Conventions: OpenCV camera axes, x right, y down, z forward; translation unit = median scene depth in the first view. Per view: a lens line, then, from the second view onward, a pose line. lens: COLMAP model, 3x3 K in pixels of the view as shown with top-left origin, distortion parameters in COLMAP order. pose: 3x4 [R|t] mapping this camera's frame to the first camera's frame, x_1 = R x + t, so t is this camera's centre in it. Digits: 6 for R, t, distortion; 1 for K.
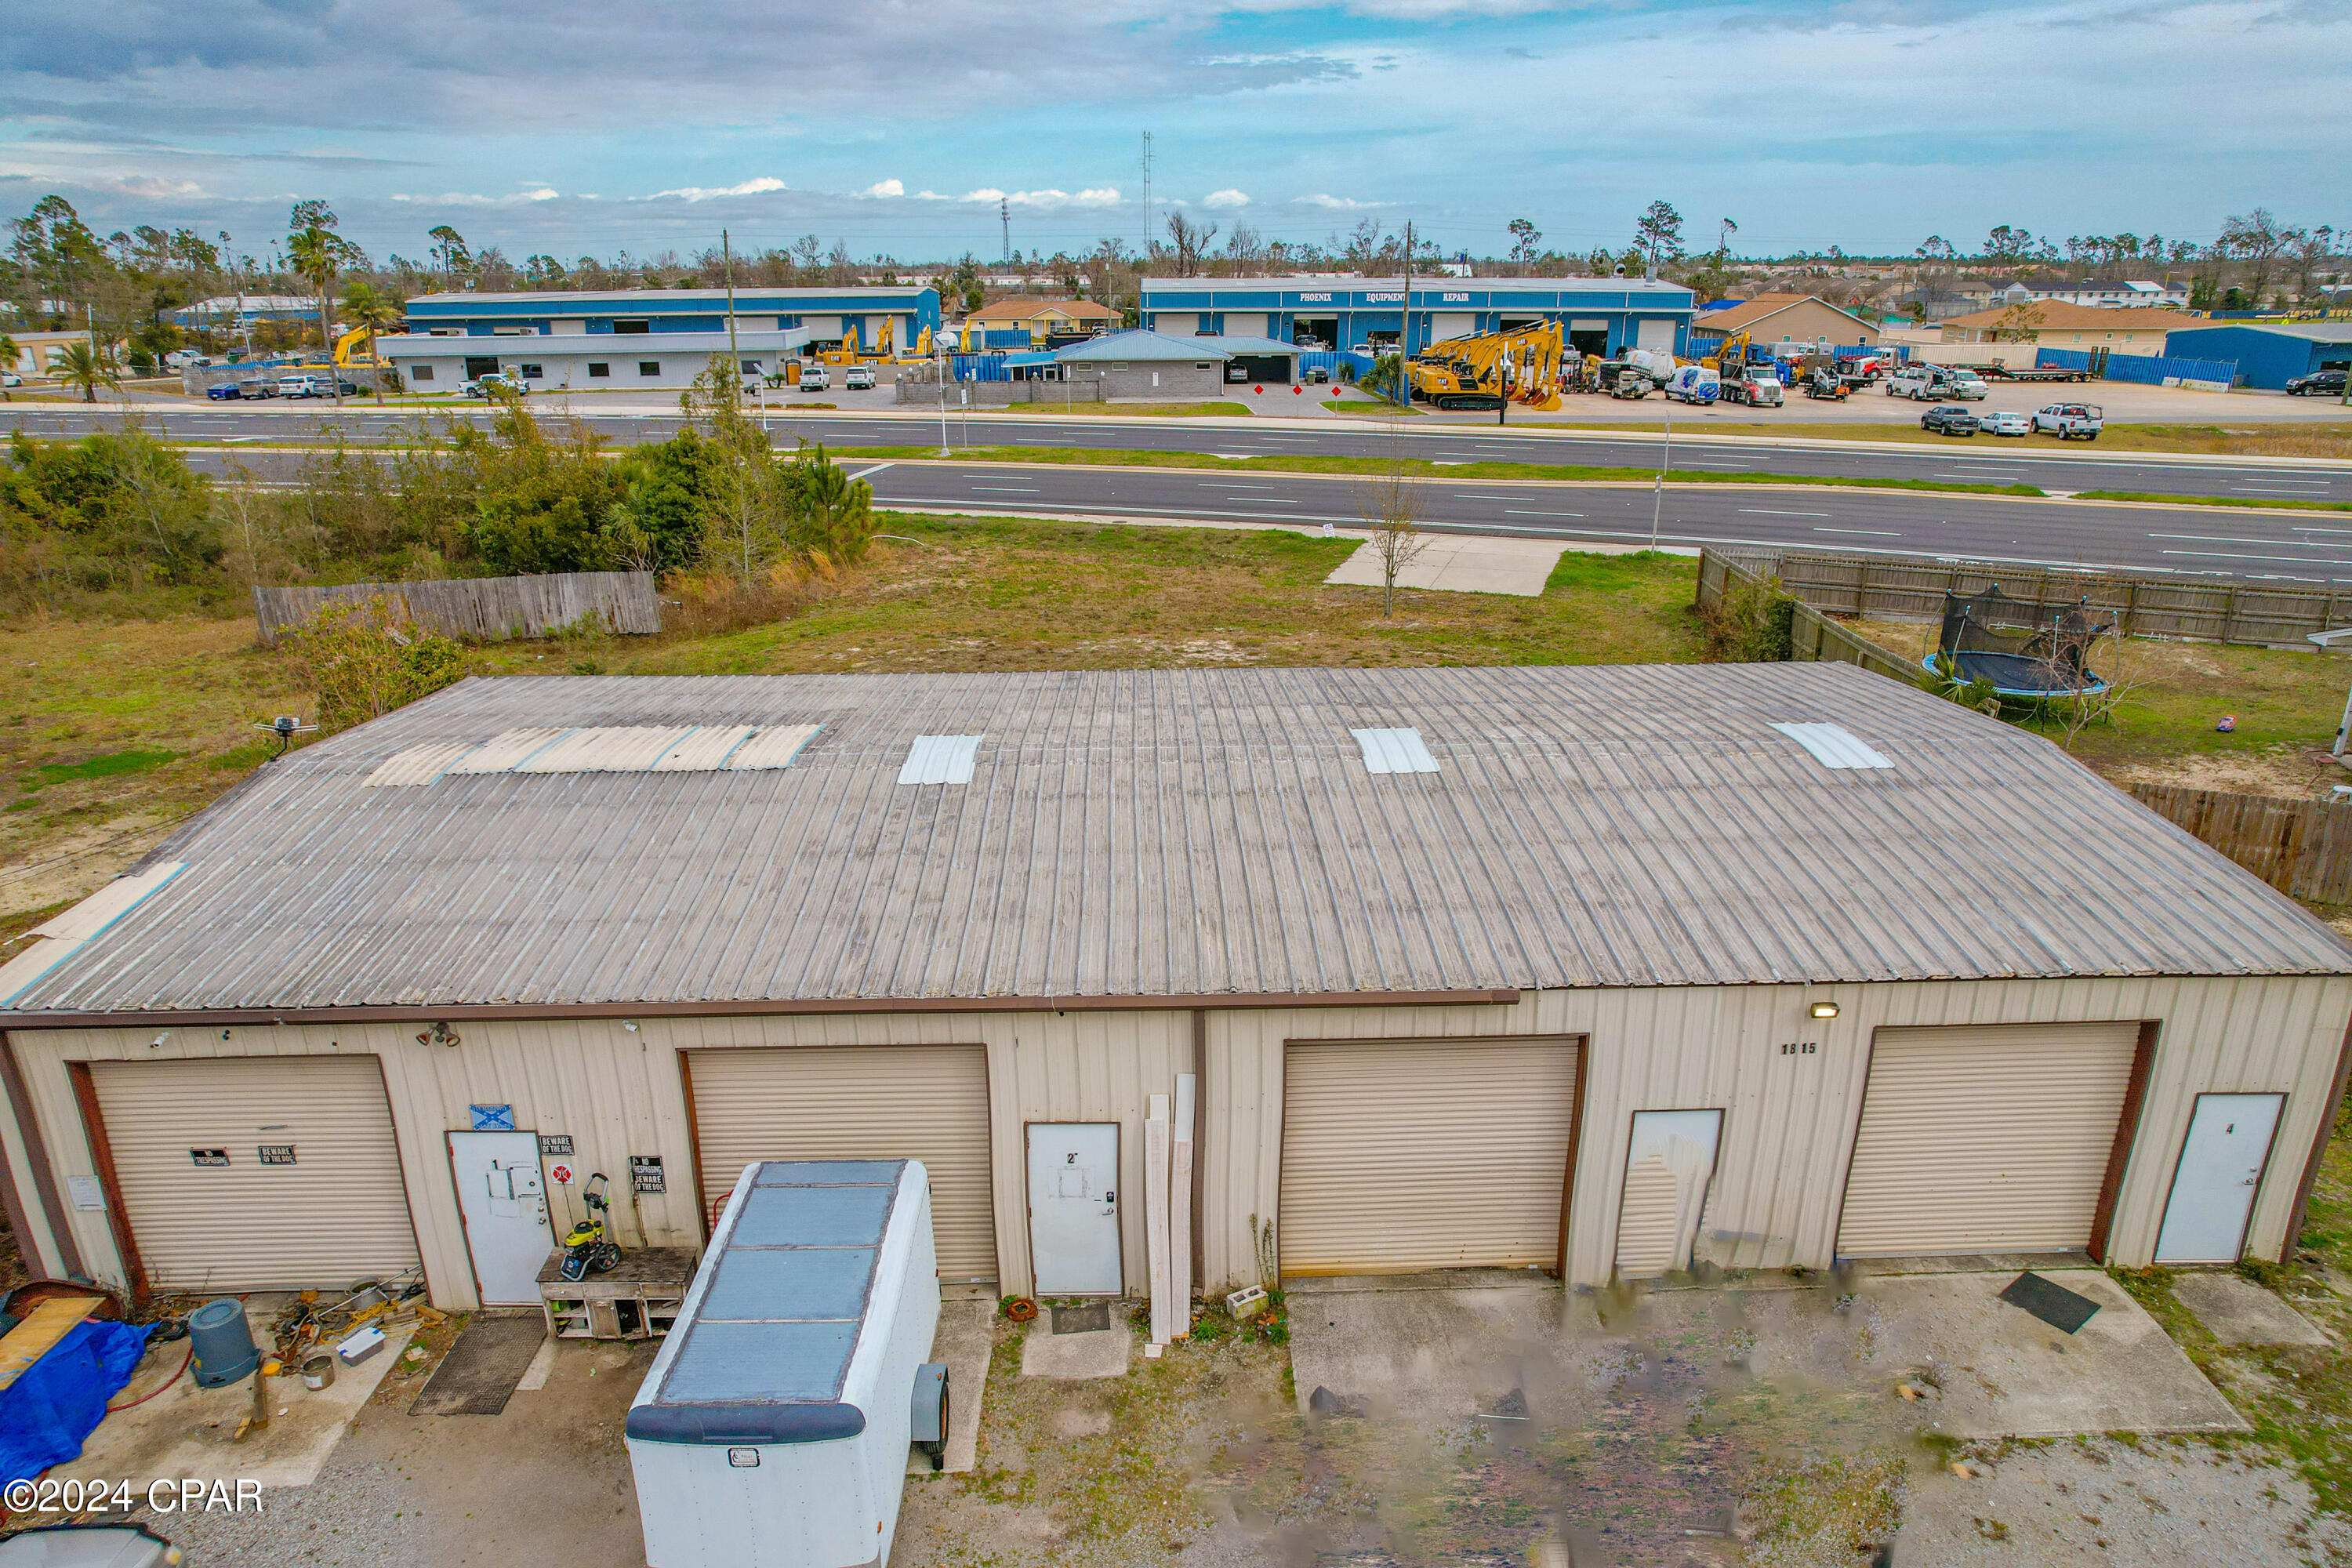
lens RADIAL K [[1506.9, 0, 1183.7], [0, 1506.9, 789.1], [0, 0, 1]] dist [-0.078026, 0.071605]
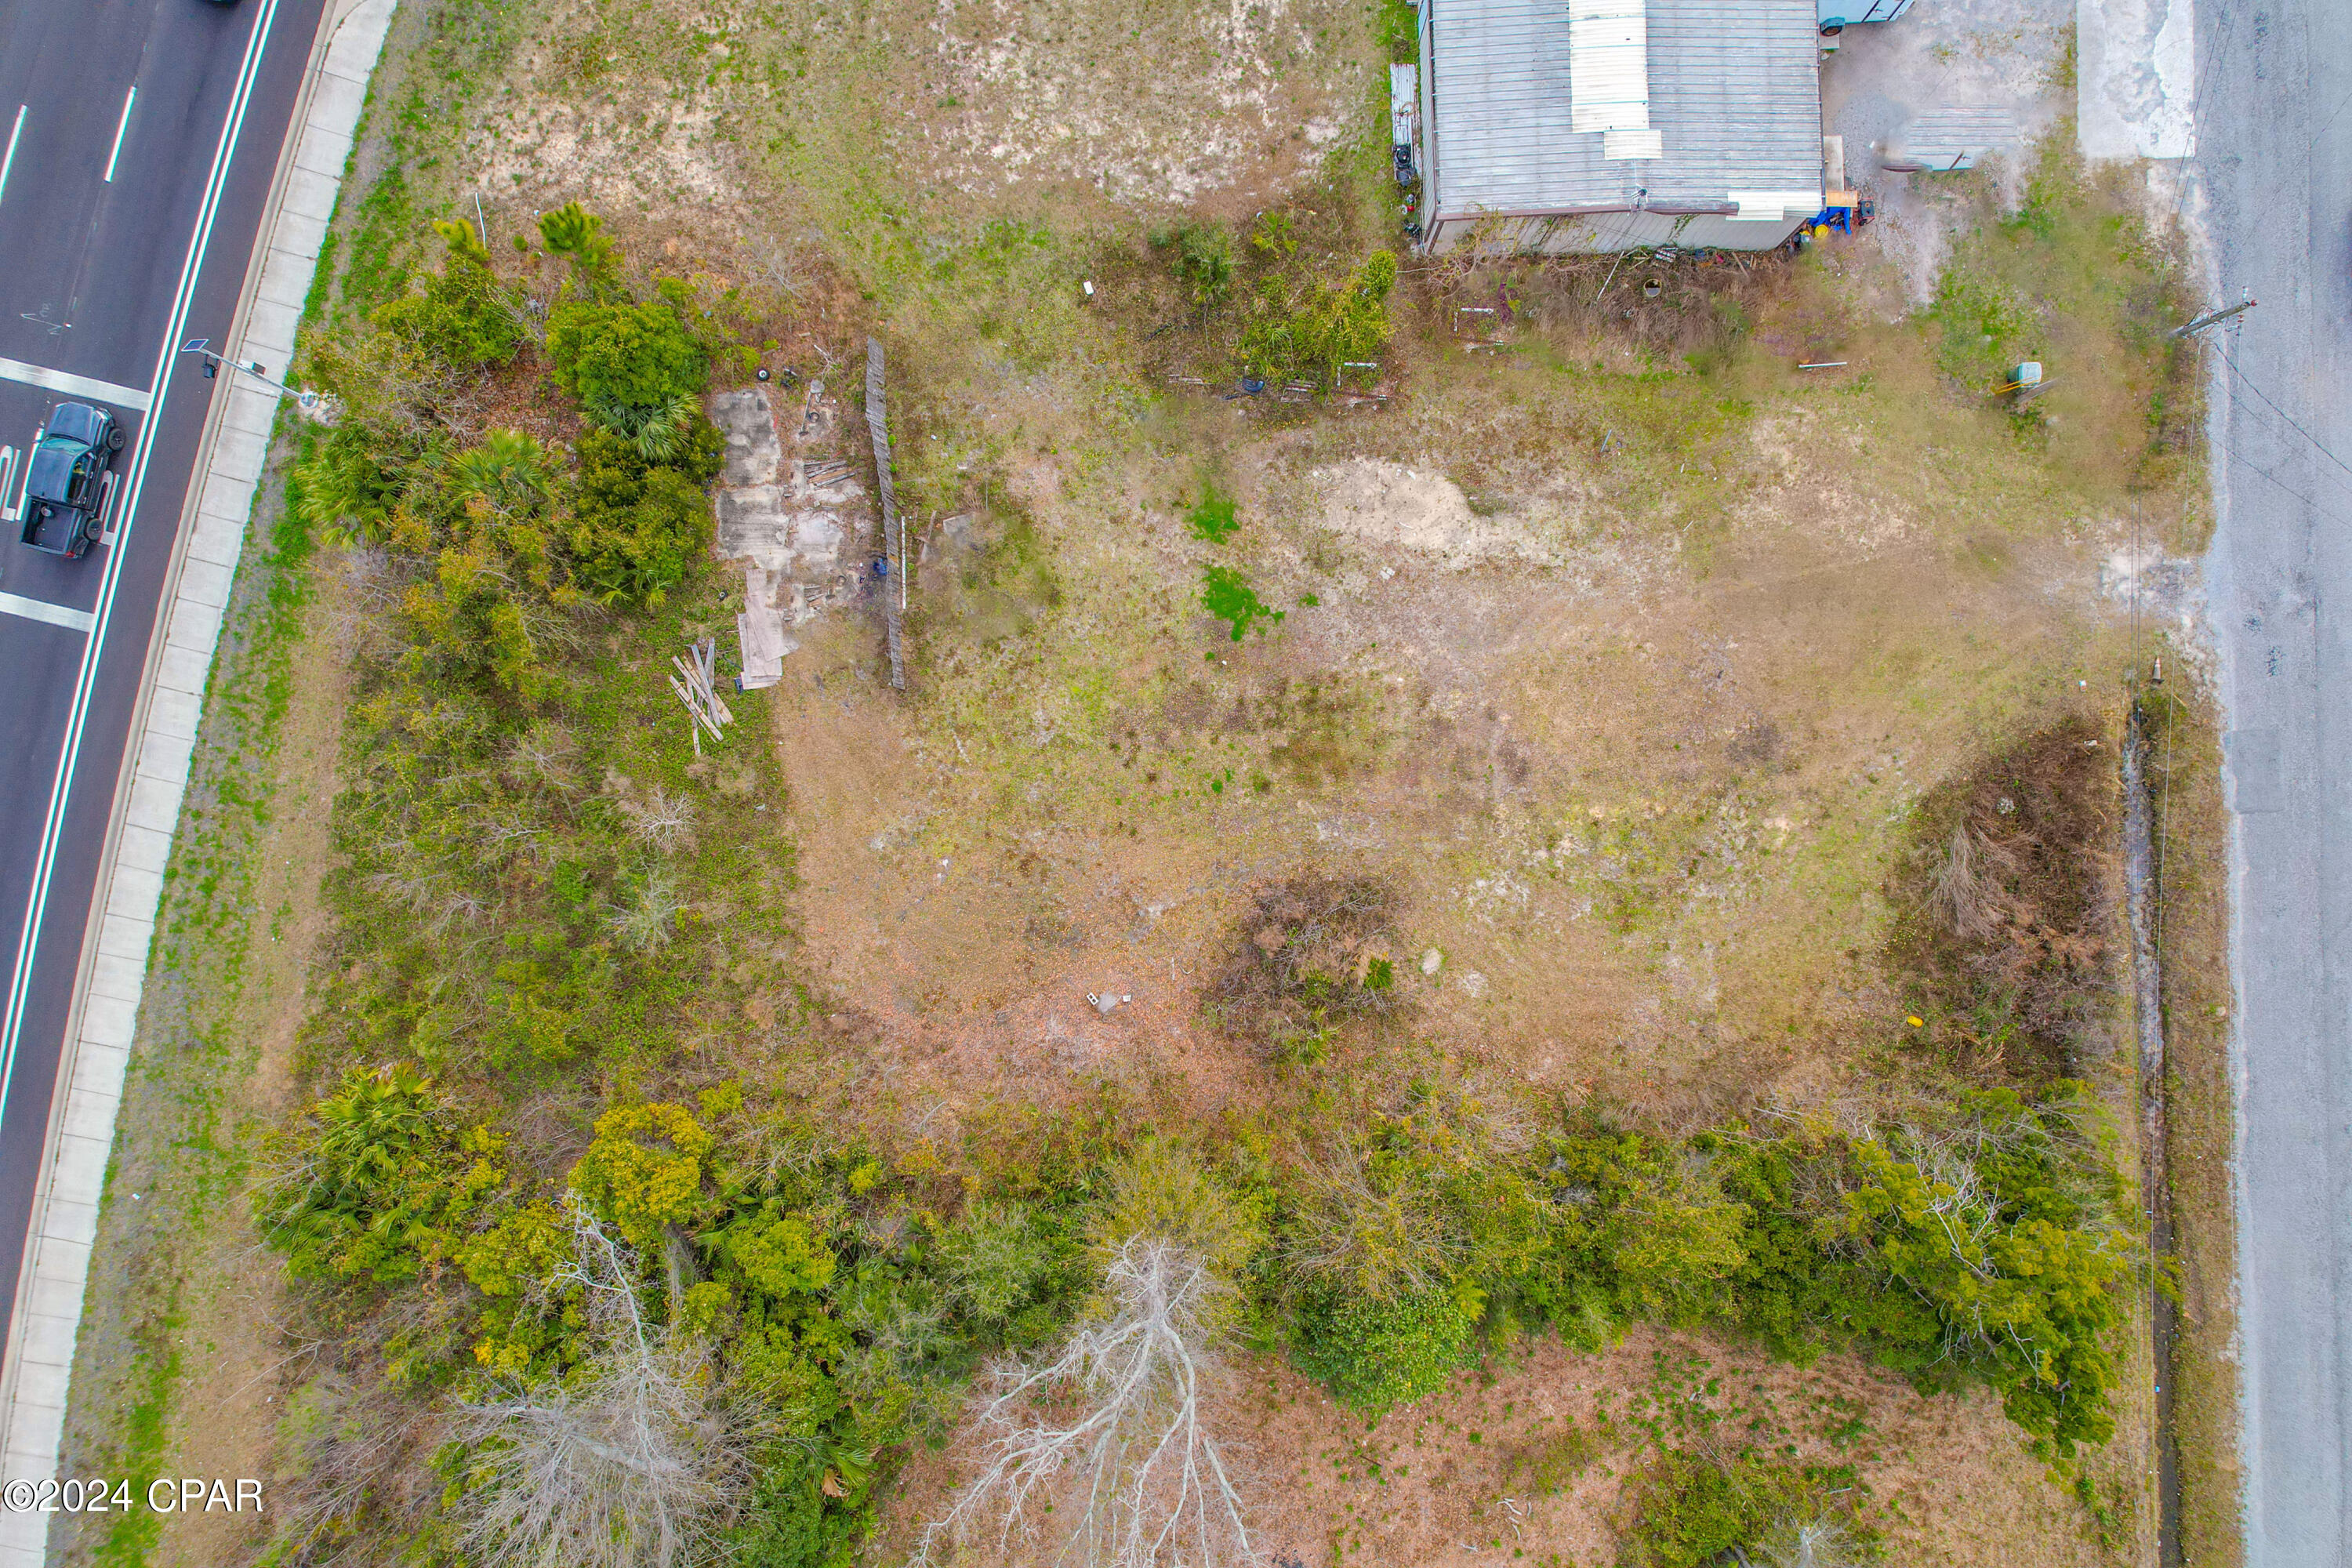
lens RADIAL K [[1506.9, 0, 1189.9], [0, 1506.9, 797.6], [0, 0, 1]] dist [-0.078026, 0.071605]
pose [[0.006434, -0.999977, 0.001925, -0.325239], [0.341881, 0.004009, 0.939735, -0.515269], [-0.939721, -0.005388, 0.341899, 0.178397]]
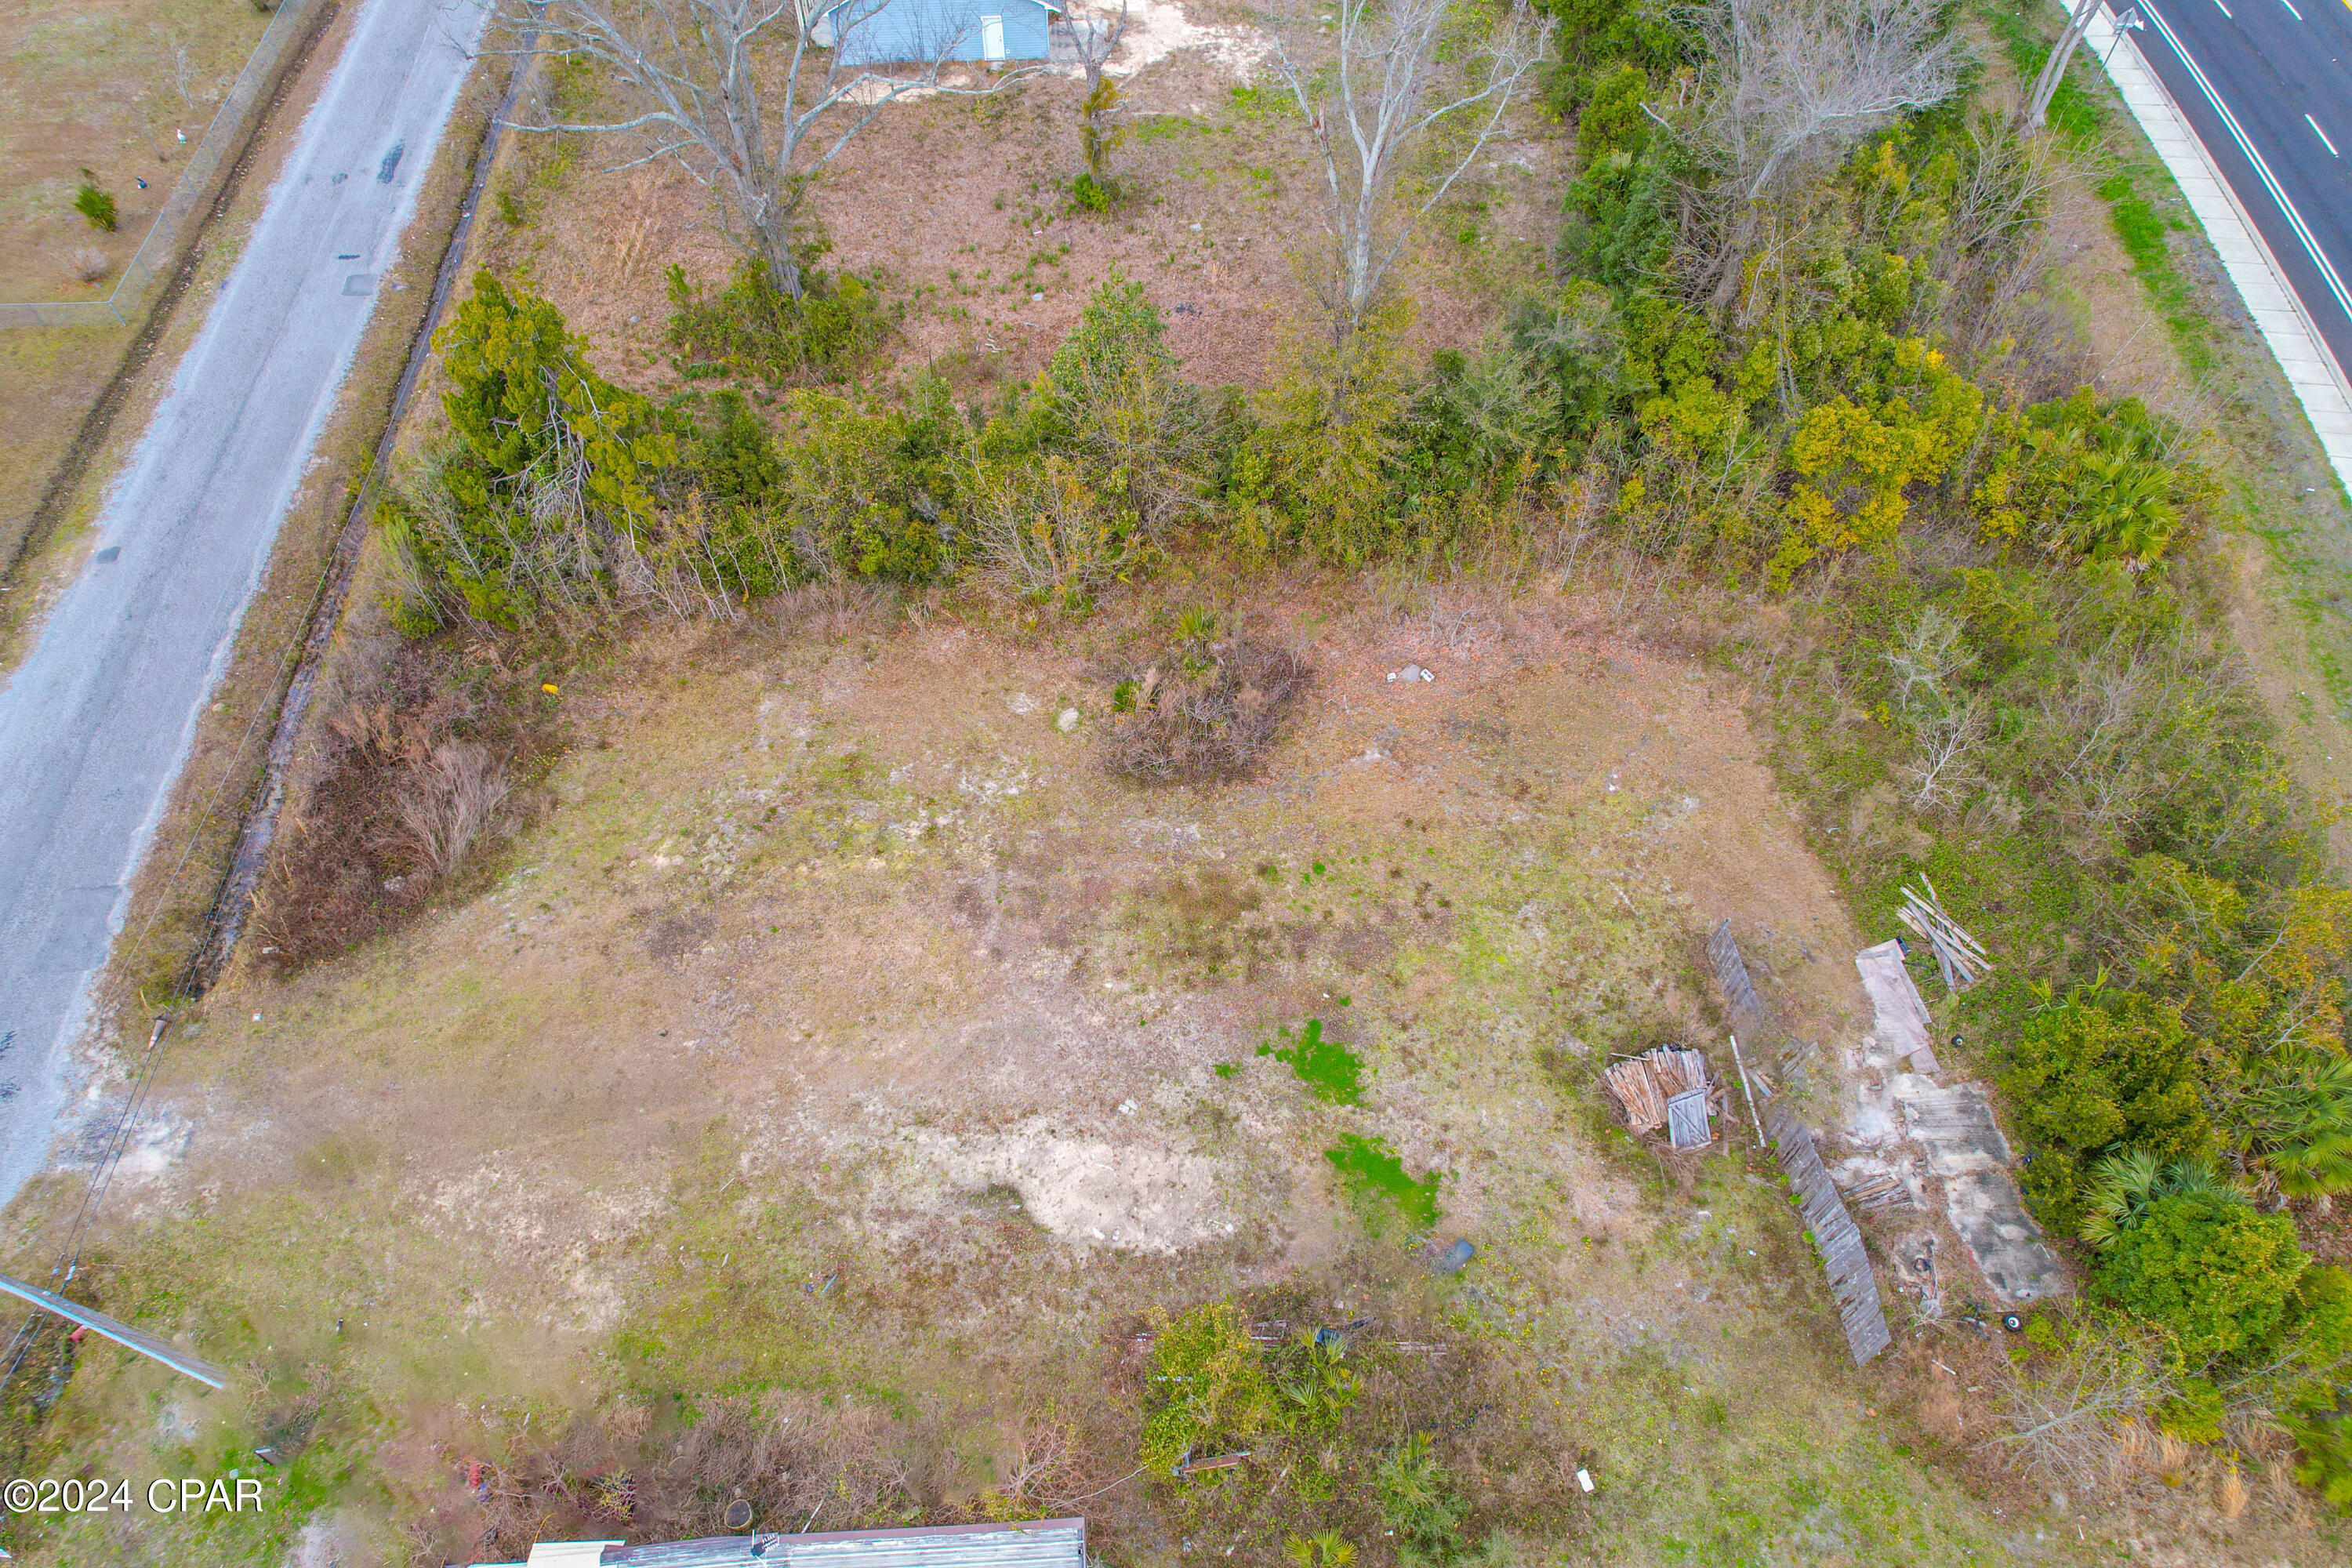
lens RADIAL K [[1506.9, 0, 1184.3], [0, 1506.9, 798.9], [0, 0, 1]] dist [-0.078026, 0.071605]
pose [[0.043837, 0.807764, -0.587873, -0.067781], [-0.336955, 0.565914, 0.752465, -0.352147], [0.940500, 0.165101, 0.296989, 0.173429]]
